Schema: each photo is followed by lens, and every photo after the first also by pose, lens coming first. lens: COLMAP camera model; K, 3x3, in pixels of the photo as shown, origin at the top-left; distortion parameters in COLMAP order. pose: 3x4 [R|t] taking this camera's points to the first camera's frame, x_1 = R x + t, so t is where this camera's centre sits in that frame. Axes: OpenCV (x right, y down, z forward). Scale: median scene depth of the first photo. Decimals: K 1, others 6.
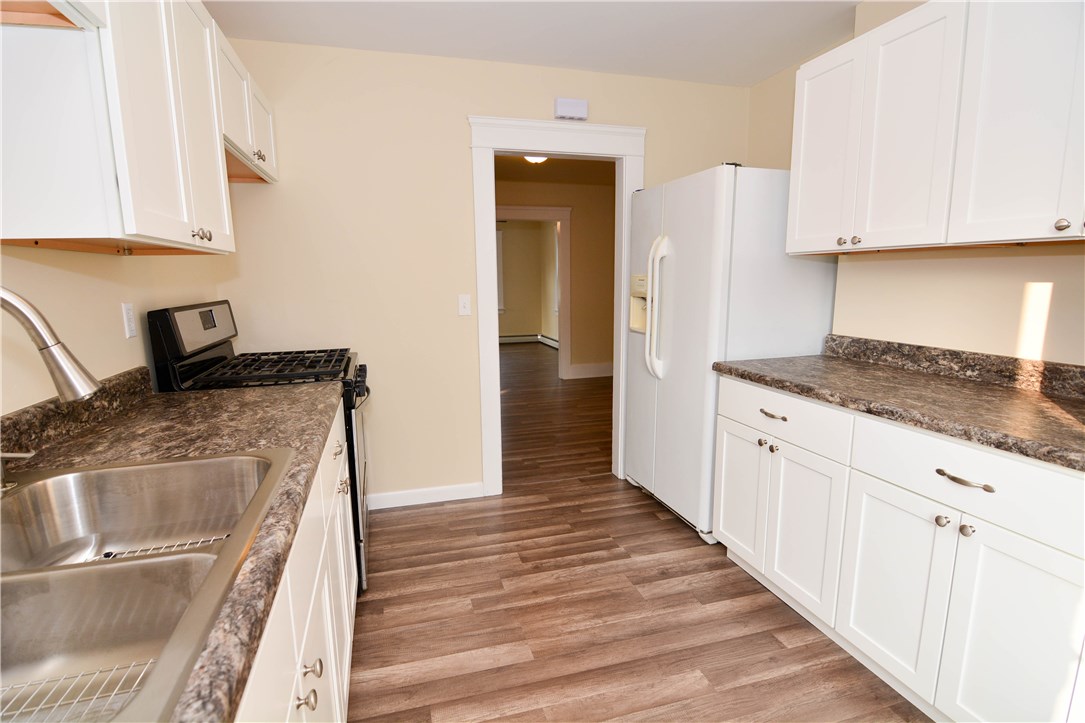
lens RADIAL K [[525.3, 0, 535.4], [0, 525.3, 369.0], [0, 0, 1]] dist [-0.003661, -0.011542]
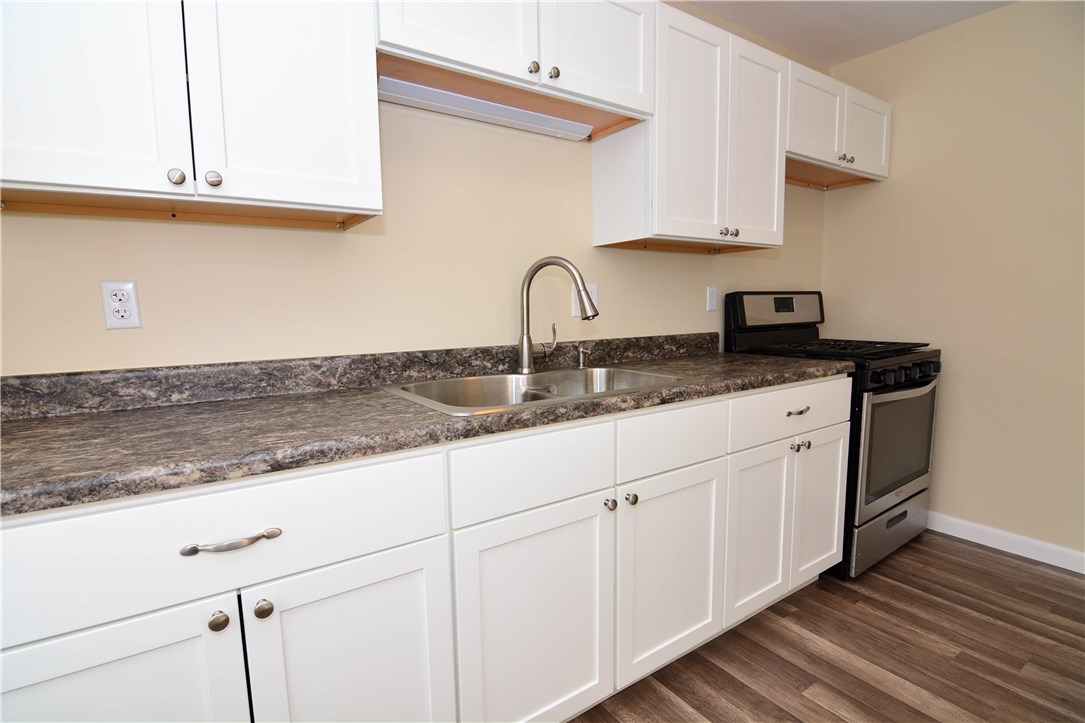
lens RADIAL K [[525.3, 0, 535.4], [0, 525.3, 369.0], [0, 0, 1]] dist [-0.003661, -0.011542]
pose [[0.314357, 0.124779, -0.941069, 0.398419], [-0.150999, 0.985275, 0.080200, 0.047637], [0.937219, 0.116889, 0.328570, 0.073395]]
